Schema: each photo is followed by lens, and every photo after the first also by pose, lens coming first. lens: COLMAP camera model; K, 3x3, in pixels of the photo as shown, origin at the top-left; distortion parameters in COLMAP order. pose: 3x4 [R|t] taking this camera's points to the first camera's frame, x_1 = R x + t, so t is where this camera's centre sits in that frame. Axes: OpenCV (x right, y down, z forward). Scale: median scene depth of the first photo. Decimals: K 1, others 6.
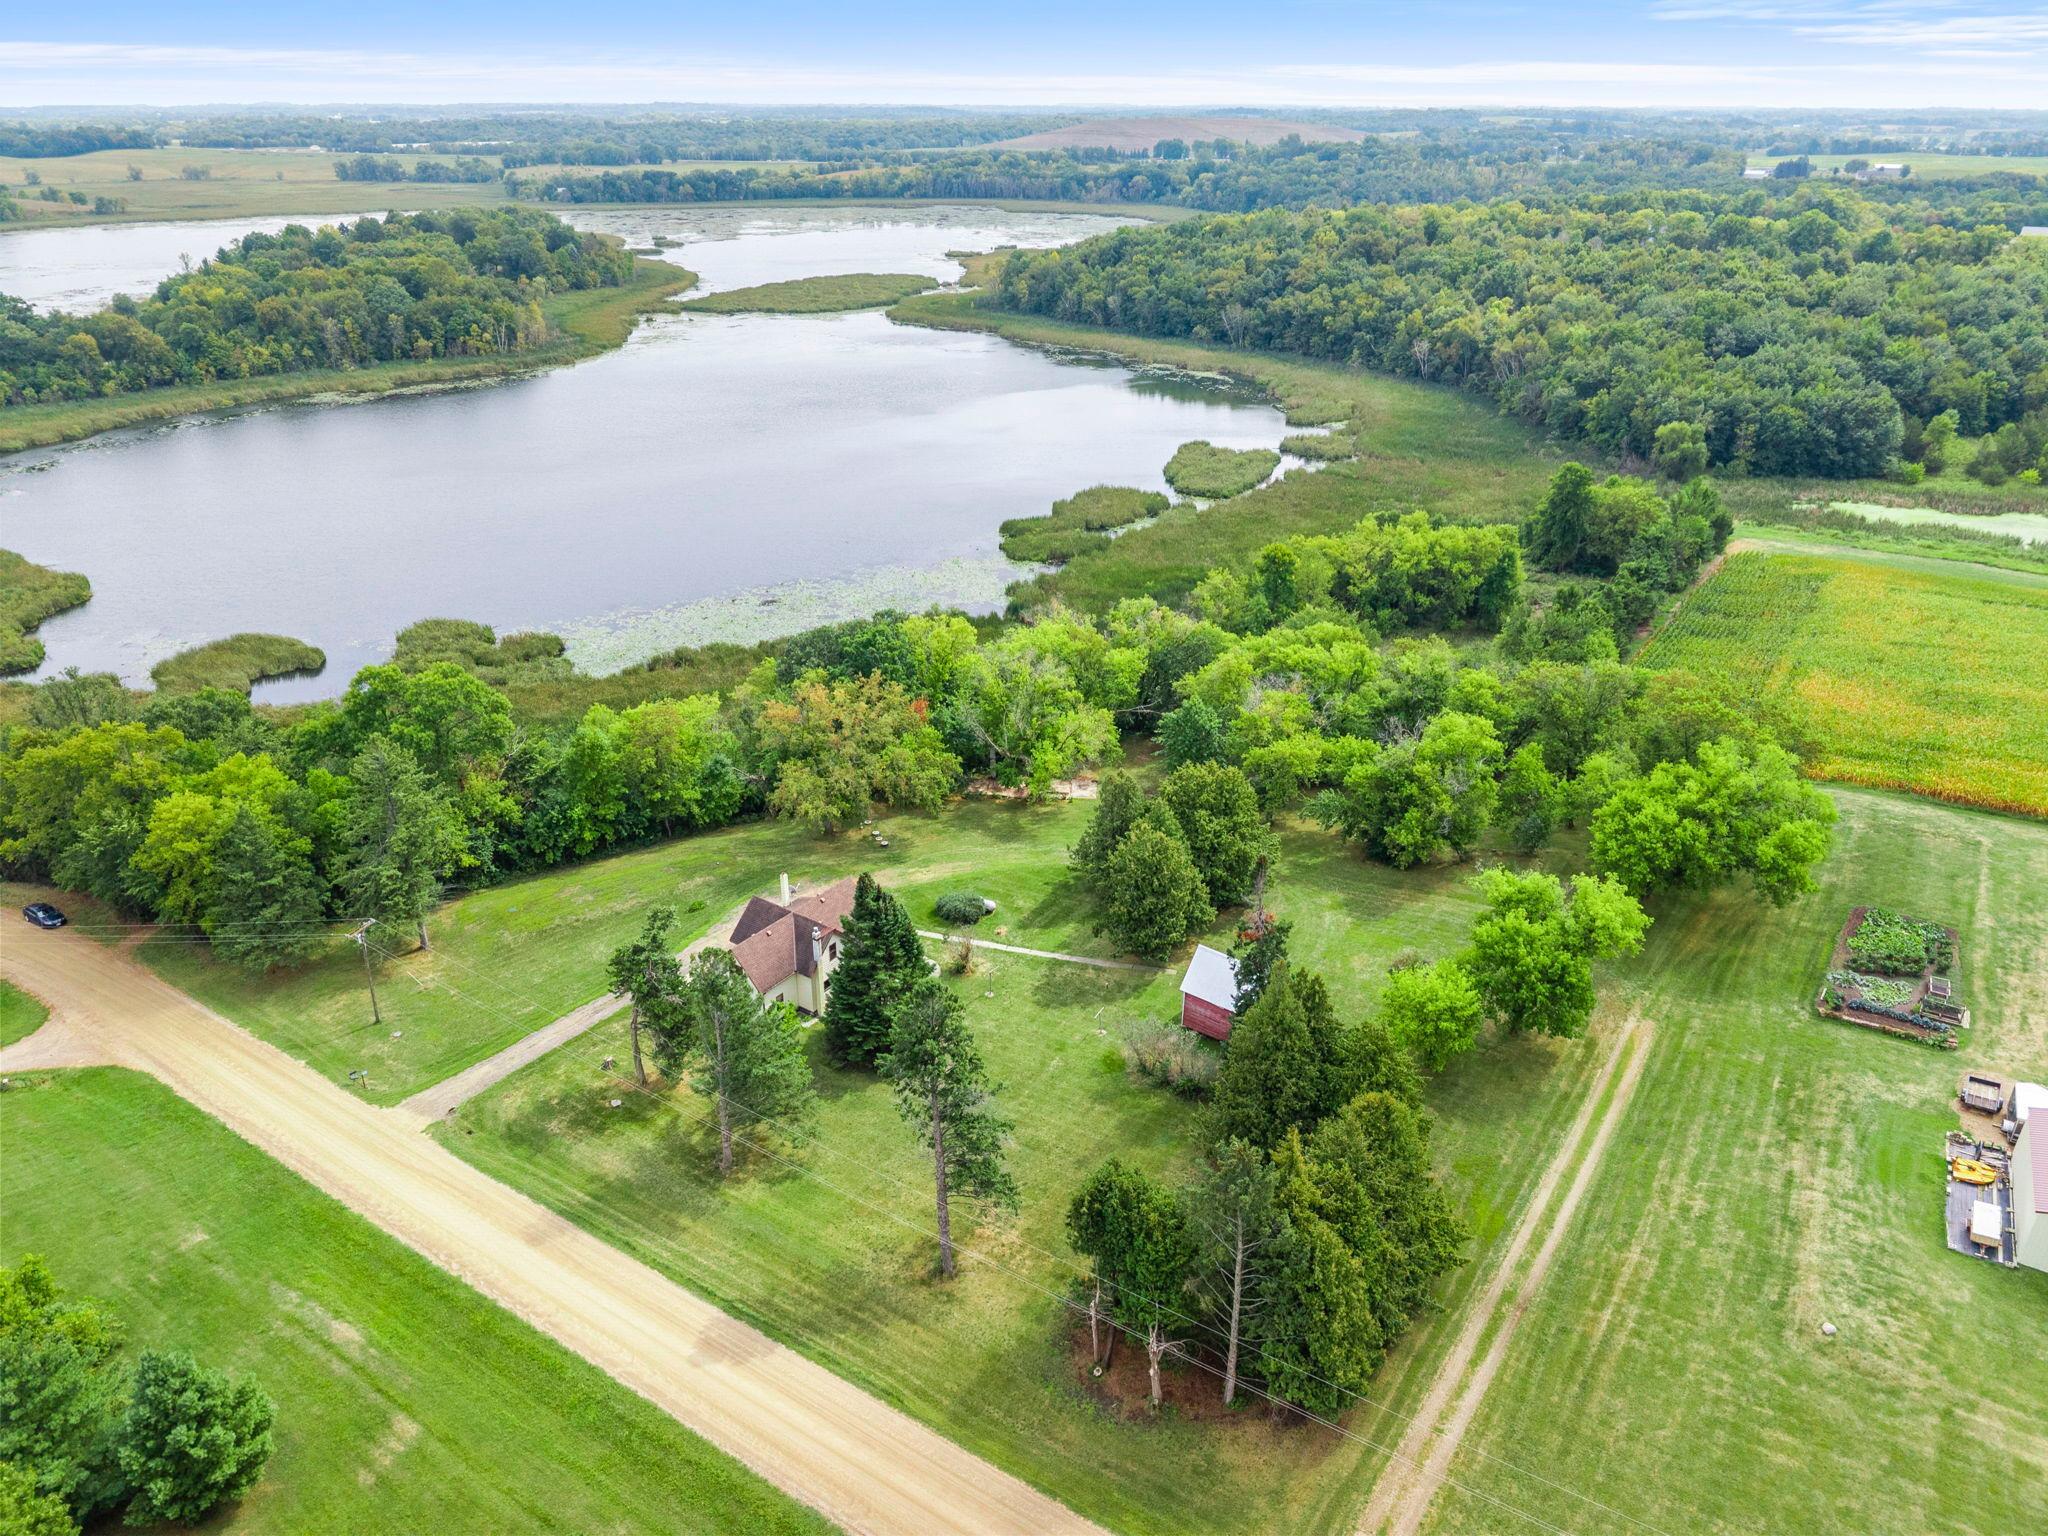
lens RADIAL K [[1343.0, 0, 1068.5], [0, 1343.0, 766.5], [0, 0, 1]] dist [0.026650, -0.027723]
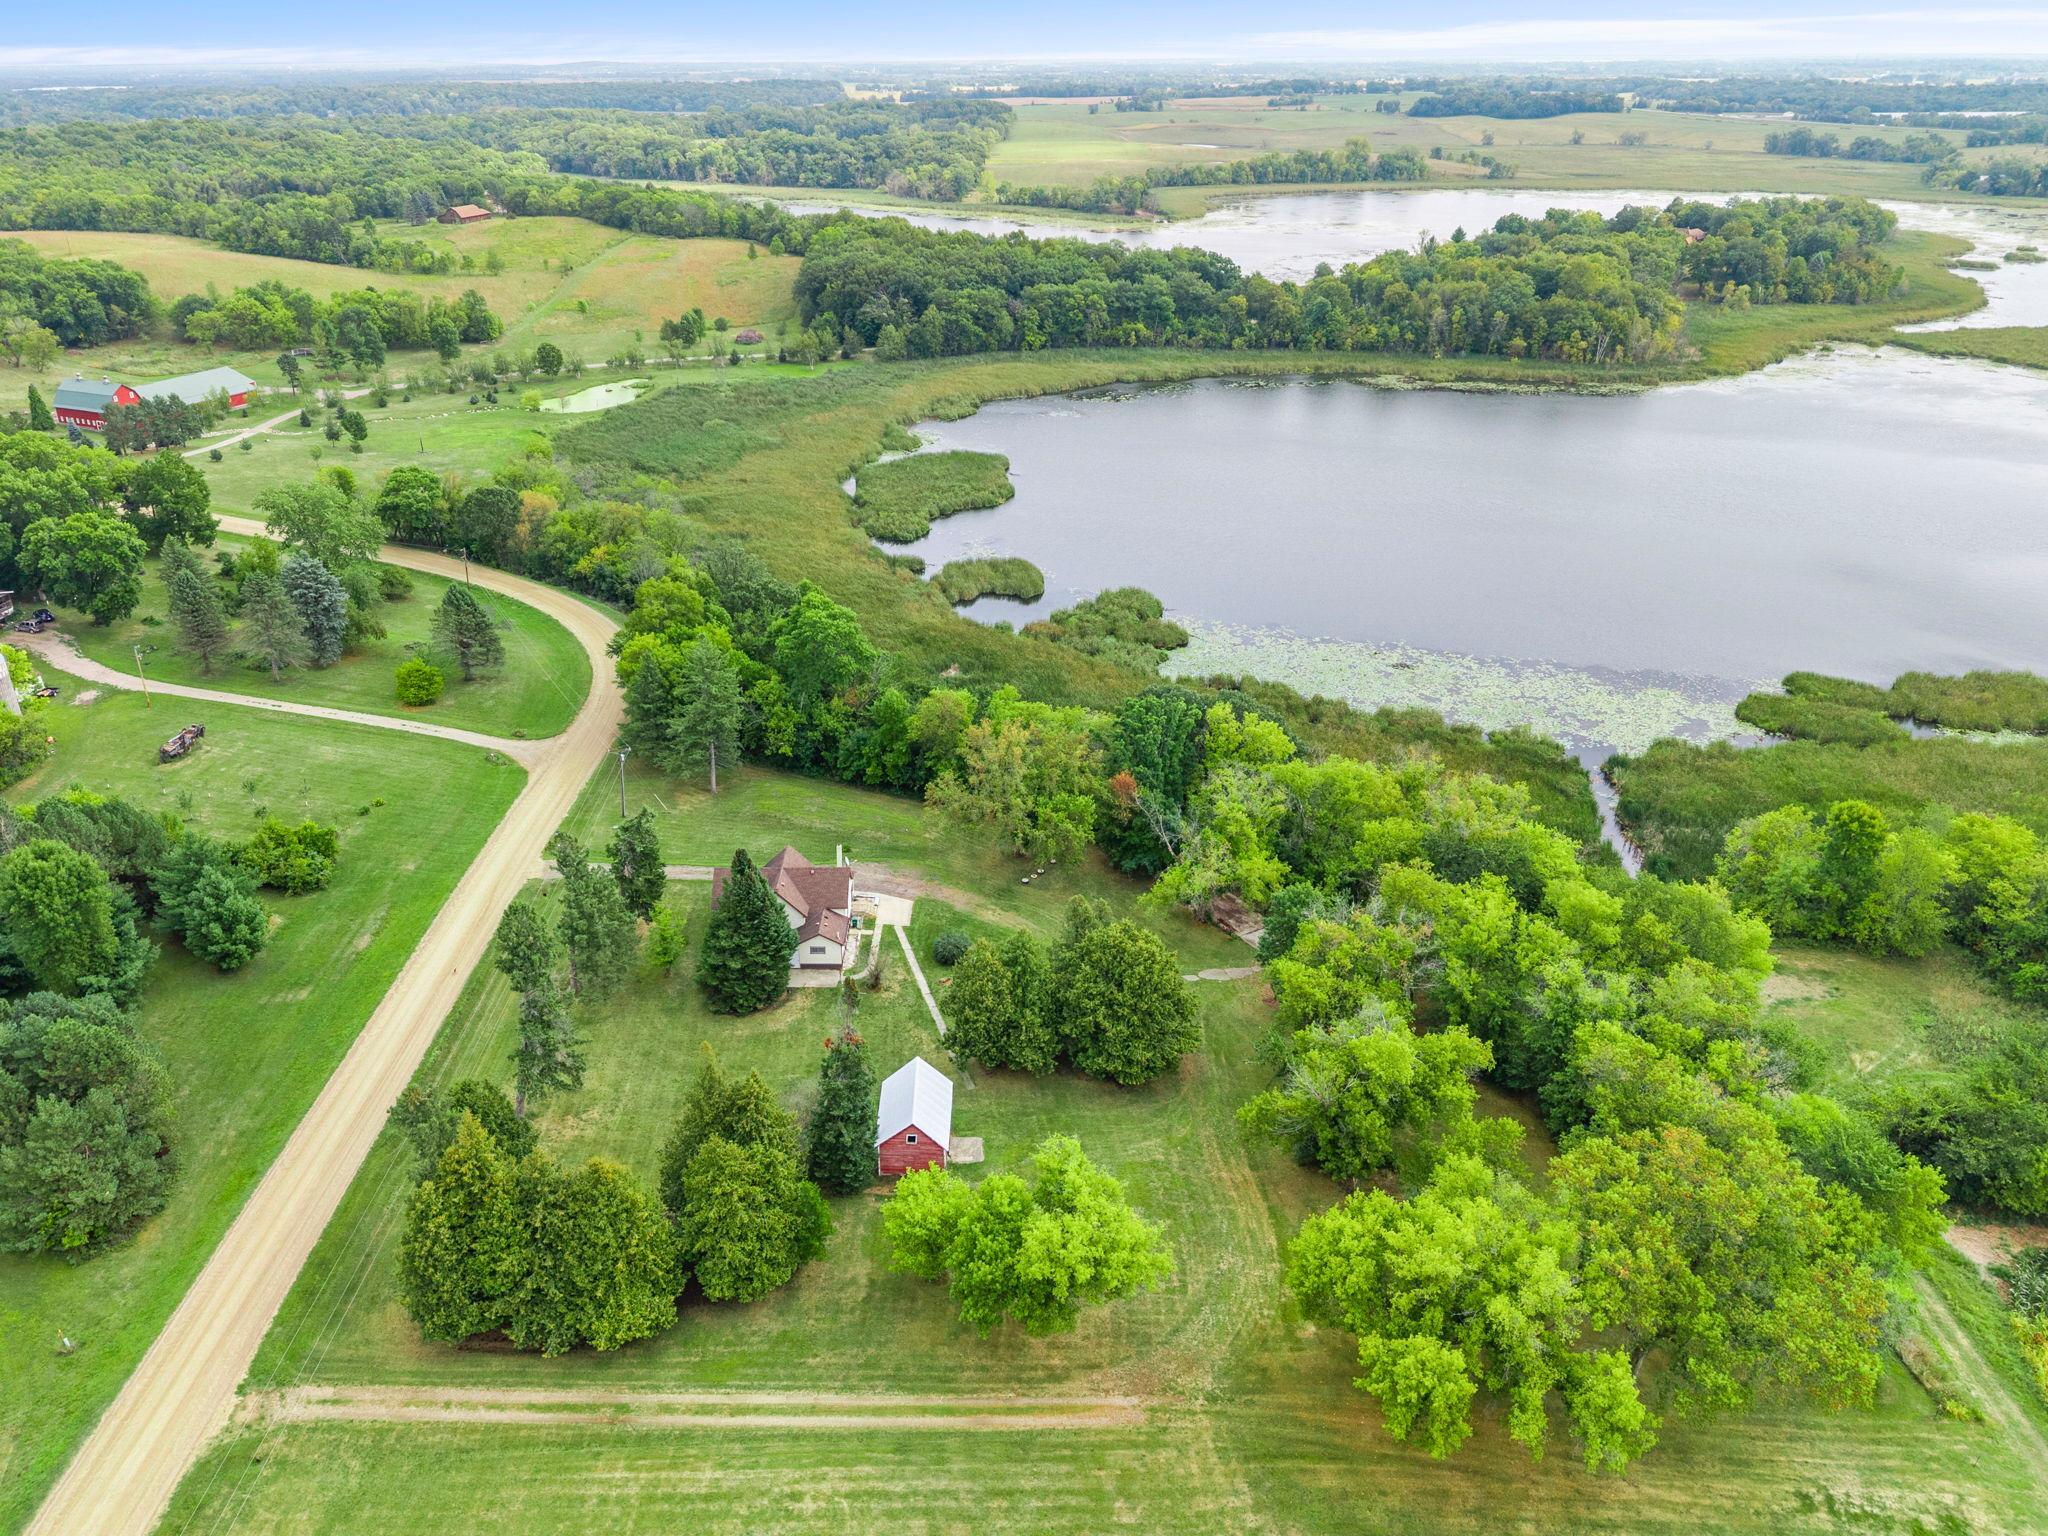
lens RADIAL K [[1412.5, 0, 1008.3], [0, 1412.5, 766.8], [0, 0, 1]] dist [0.030206, -0.031648]
pose [[0.565485, 0.367900, -0.738157, 0.282597], [-0.363282, 0.914607, 0.177541, -0.095806], [0.740440, 0.167763, 0.650848, 0.099172]]
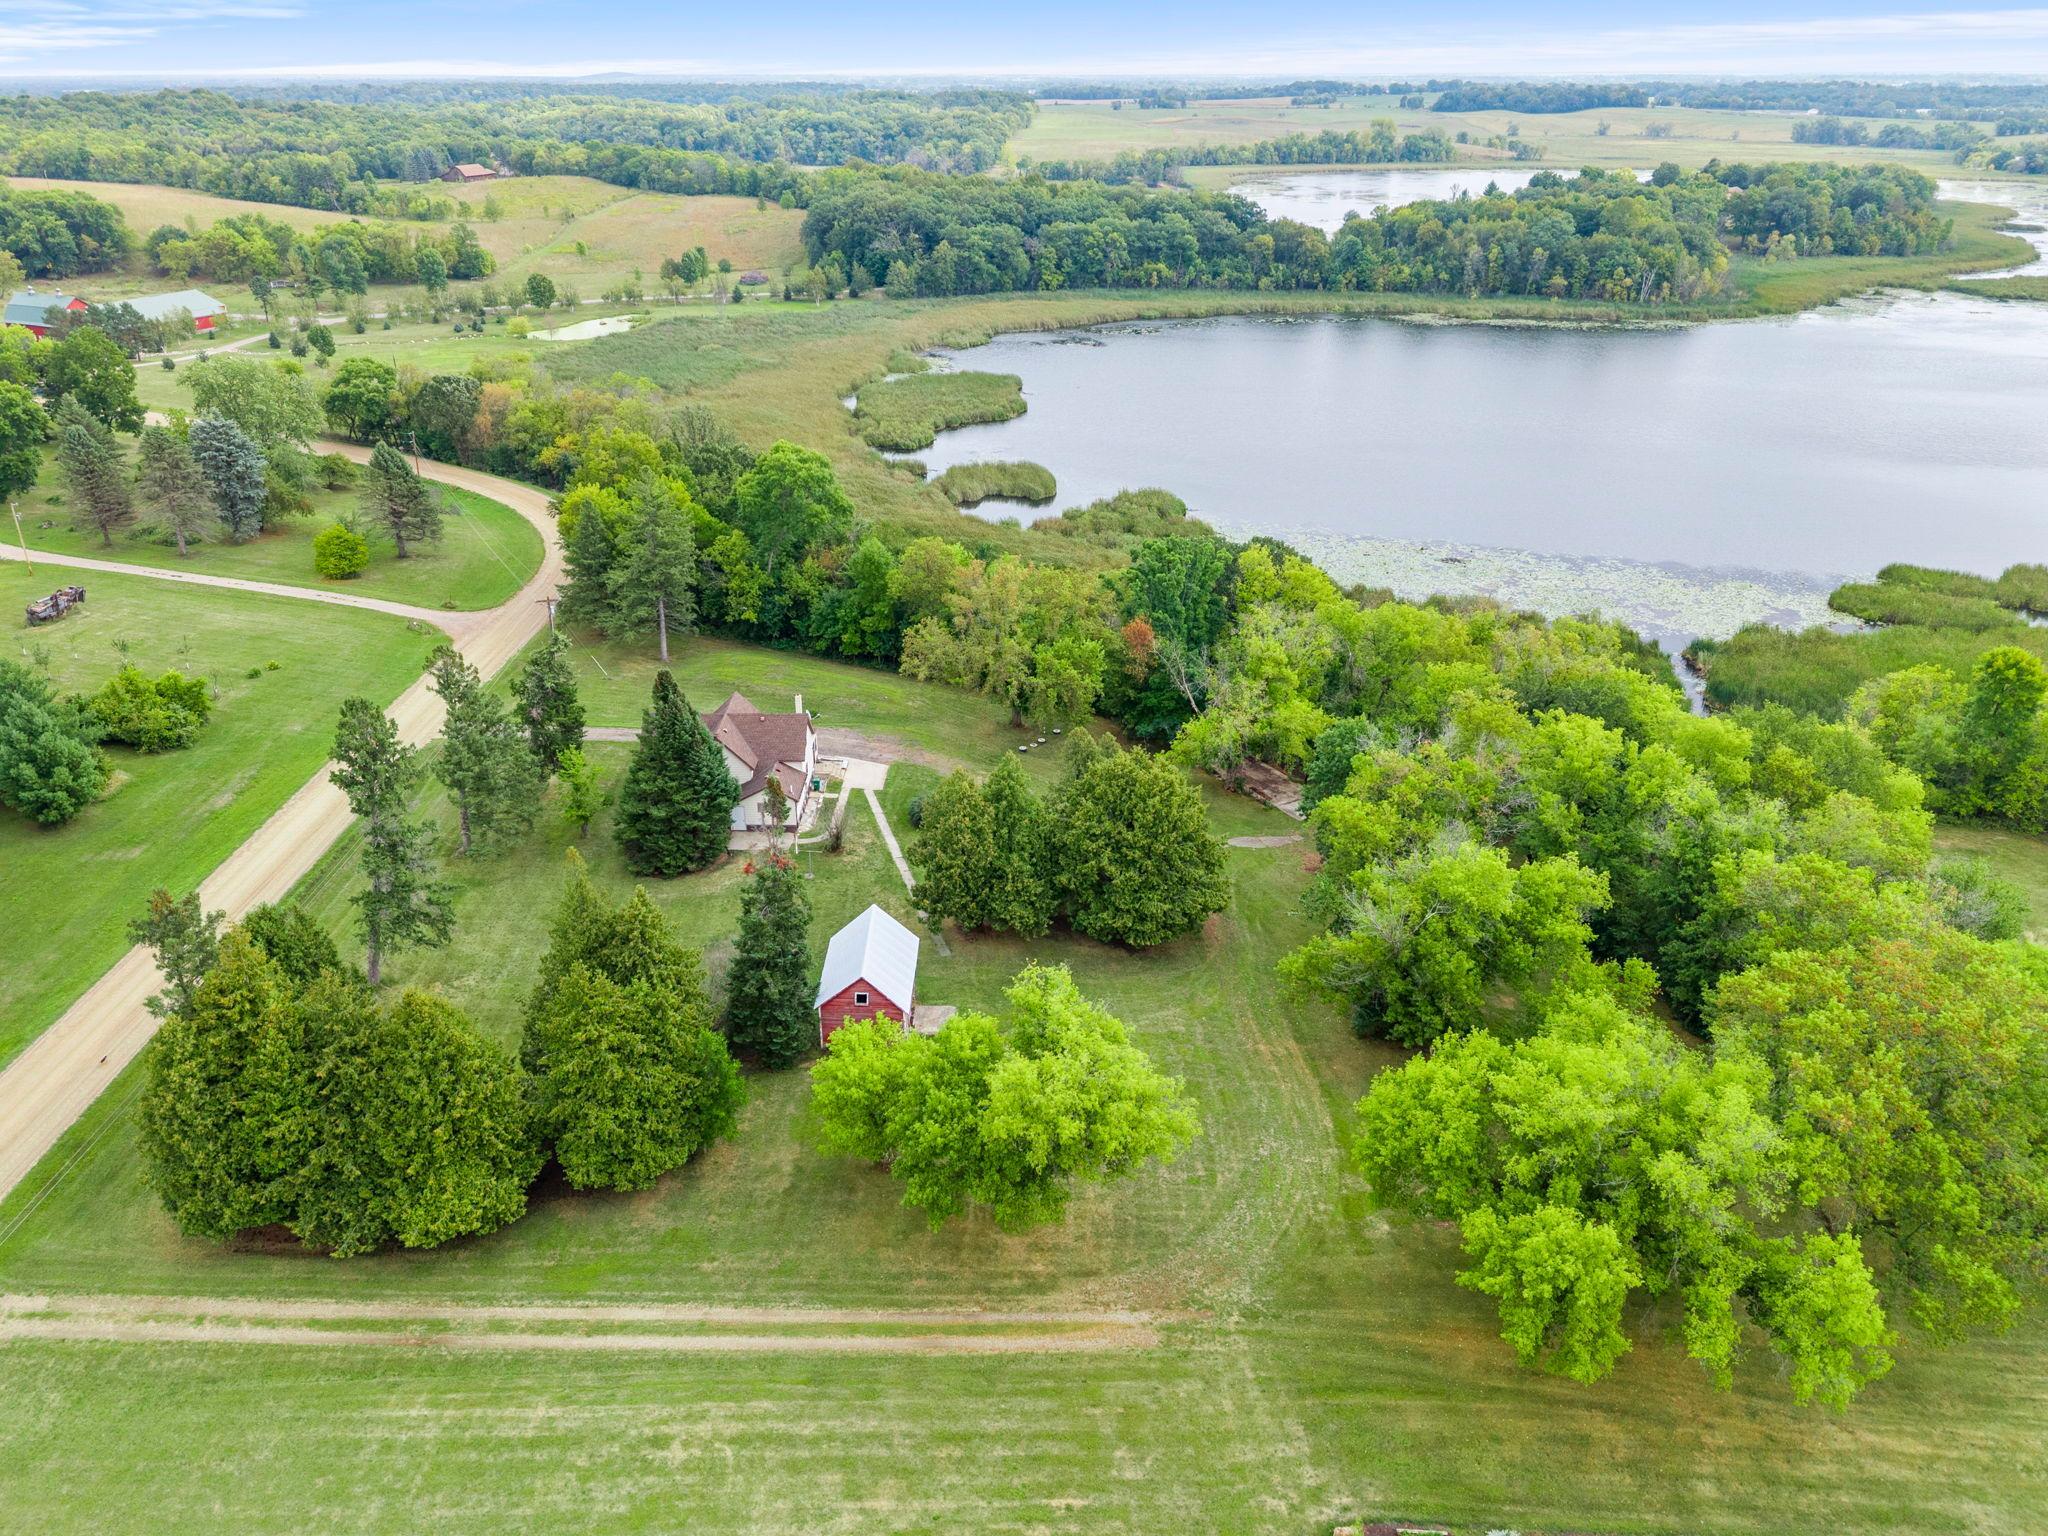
lens RADIAL K [[1395.8, 0, 1024.0], [0, 1395.8, 768.0], [0, 0, 1]] dist [0.027826, -0.027461]
pose [[0.560315, 0.362830, -0.744581, 0.247222], [-0.360502, 0.916165, 0.175155, -0.041545], [0.745711, 0.170281, 0.644142, 0.165518]]
